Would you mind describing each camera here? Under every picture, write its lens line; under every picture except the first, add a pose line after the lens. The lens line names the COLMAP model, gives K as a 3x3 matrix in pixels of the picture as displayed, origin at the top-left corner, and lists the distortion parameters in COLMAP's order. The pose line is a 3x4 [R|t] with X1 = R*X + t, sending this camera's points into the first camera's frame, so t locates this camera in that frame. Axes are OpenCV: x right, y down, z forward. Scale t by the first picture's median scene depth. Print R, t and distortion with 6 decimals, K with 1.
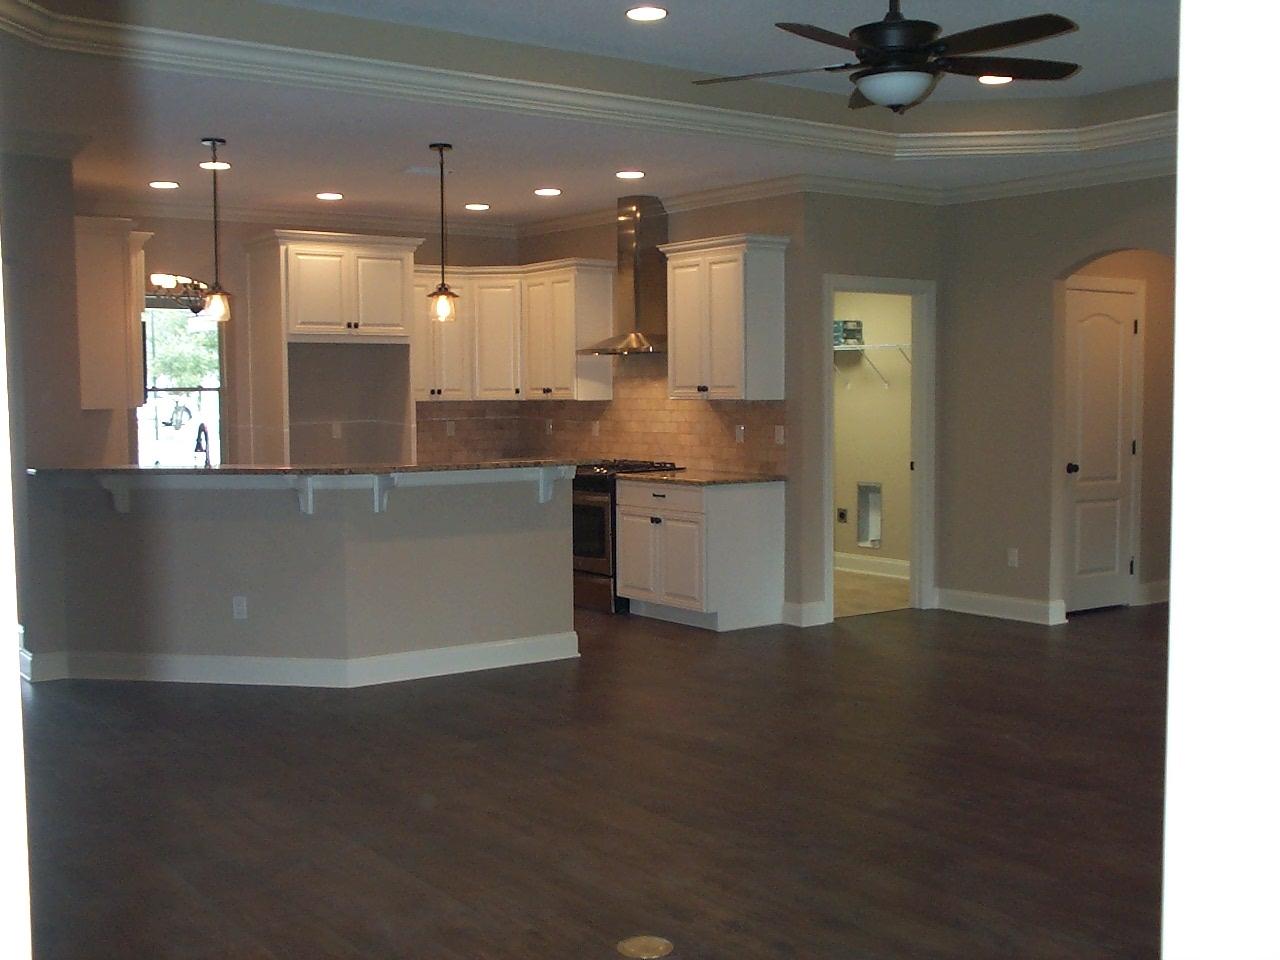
lens RADIAL K [[1431.9, 0, 641.0], [0, 1431.9, 476.7], [0, 0, 1]] dist [-0.071582, 0.000000]
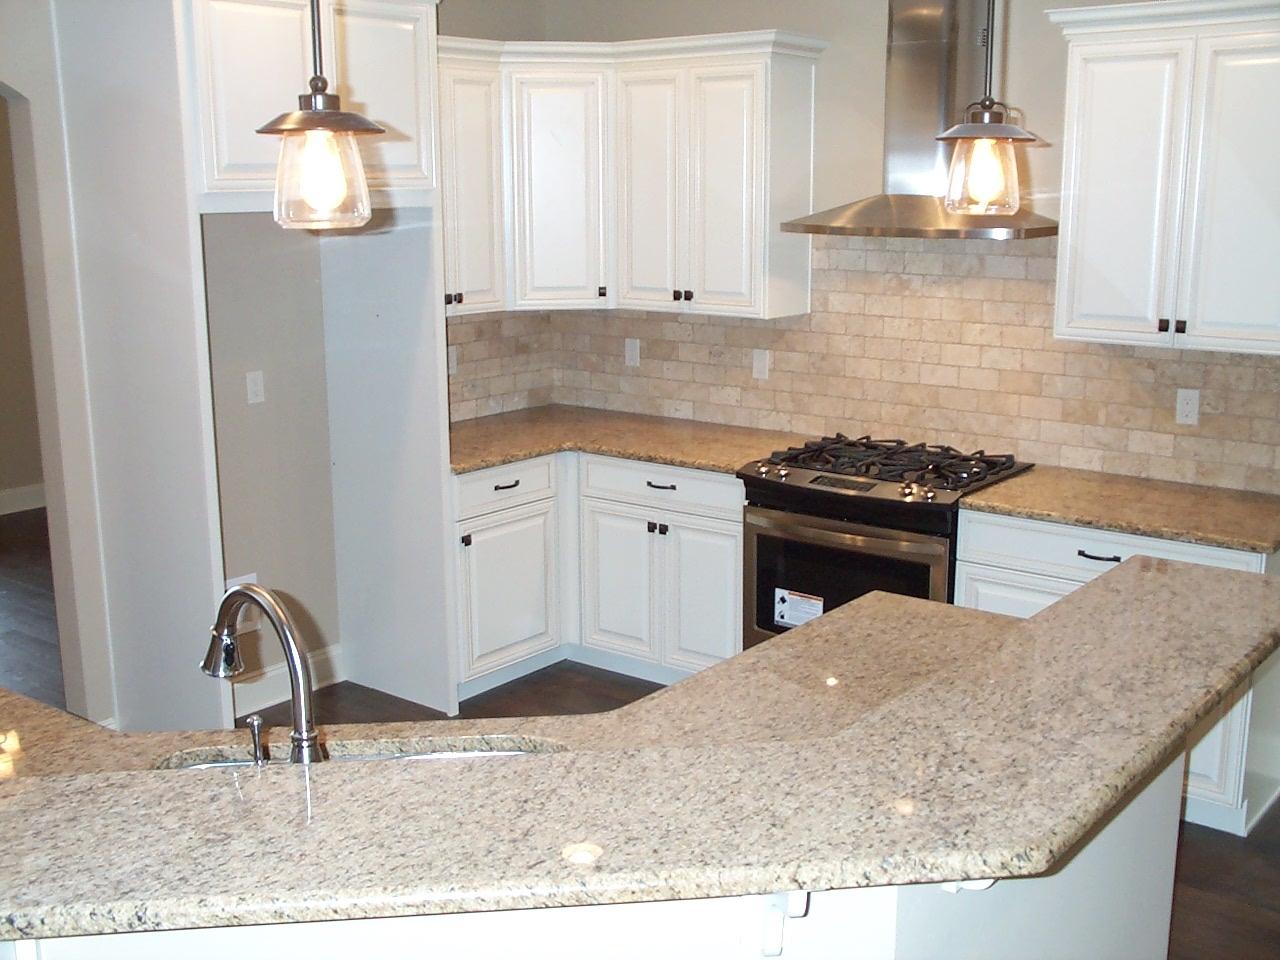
lens RADIAL K [[1431.9, 0, 639.7], [0, 1431.9, 483.3], [0, 0, 1]] dist [-0.071582, 0.000000]
pose [[0.964009, -0.051489, 0.260838, -0.228123], [0.011818, 0.988398, 0.151429, -0.075254], [-0.265609, -0.142896, 0.953432, 0.537239]]
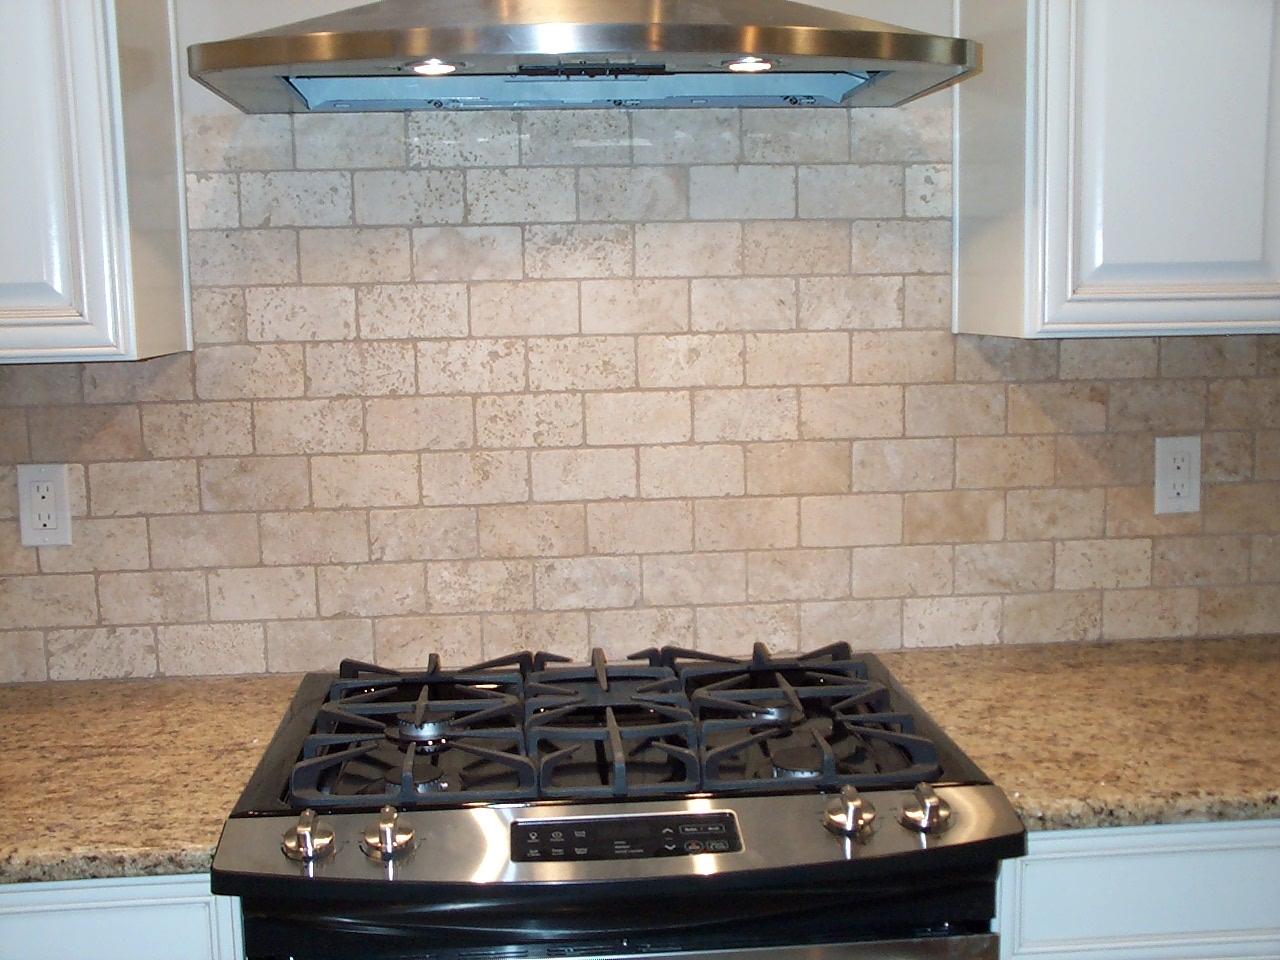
lens RADIAL K [[1431.9, 0, 635.9], [0, 1431.9, 488.3], [0, 0, 1]] dist [-0.071582, 0.000000]
pose [[0.530786, -0.117172, 0.839367, -0.157332], [0.067248, 0.993097, 0.096107, -0.051931], [-0.844834, 0.005434, 0.535001, 0.887195]]
